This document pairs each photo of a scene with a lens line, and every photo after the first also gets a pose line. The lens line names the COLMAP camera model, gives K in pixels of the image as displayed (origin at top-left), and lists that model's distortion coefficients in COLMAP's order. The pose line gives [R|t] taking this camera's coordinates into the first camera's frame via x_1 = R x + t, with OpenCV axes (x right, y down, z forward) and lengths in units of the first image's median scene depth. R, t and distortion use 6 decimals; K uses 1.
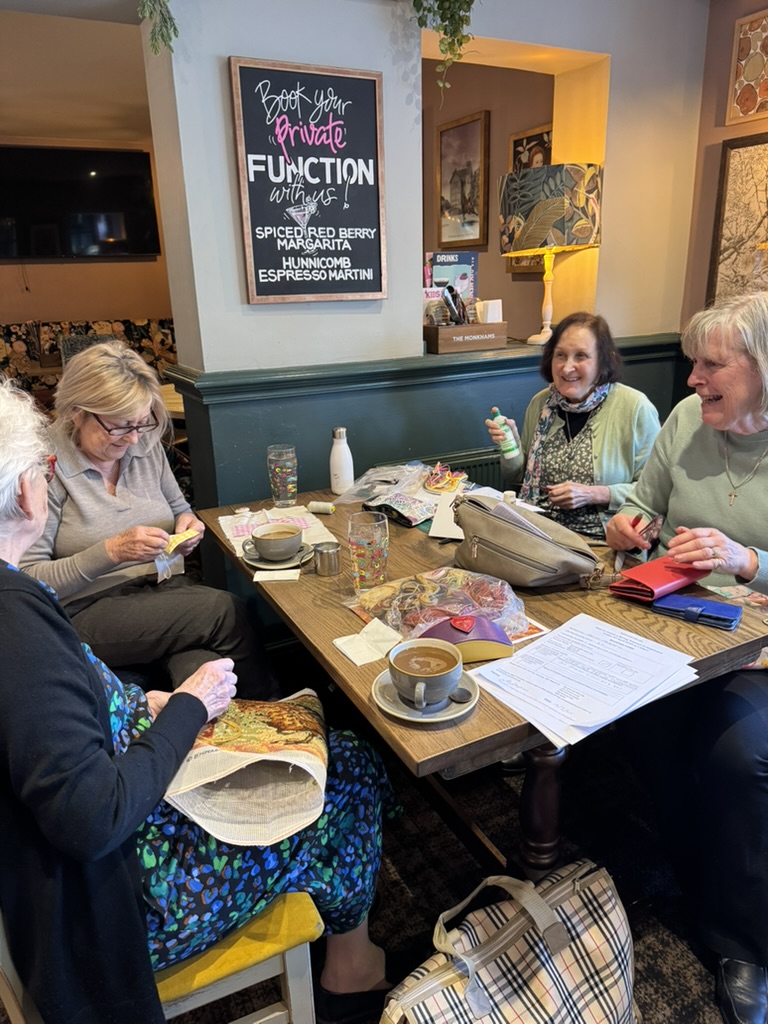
lens RADIAL K [[730.1, 0, 384.5], [0, 730.1, 518.7], [0, 0, 1]] dist [0.026522, -0.023068]
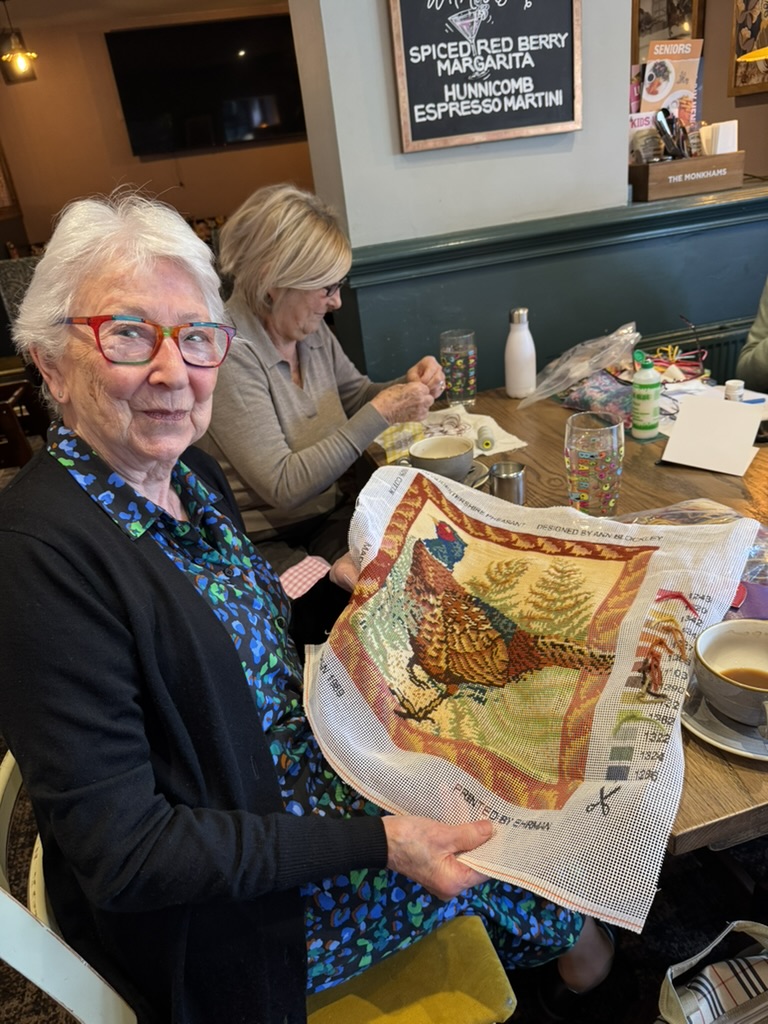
lens RADIAL K [[730.1, 0, 376.3], [0, 730.1, 507.3], [0, 0, 1]] dist [0.026522, -0.023068]
pose [[0.973740, 0.008981, -0.227484, -0.027194], [0.020091, 0.991933, 0.125160, -0.011628], [0.226773, -0.126443, 0.965705, 0.168816]]
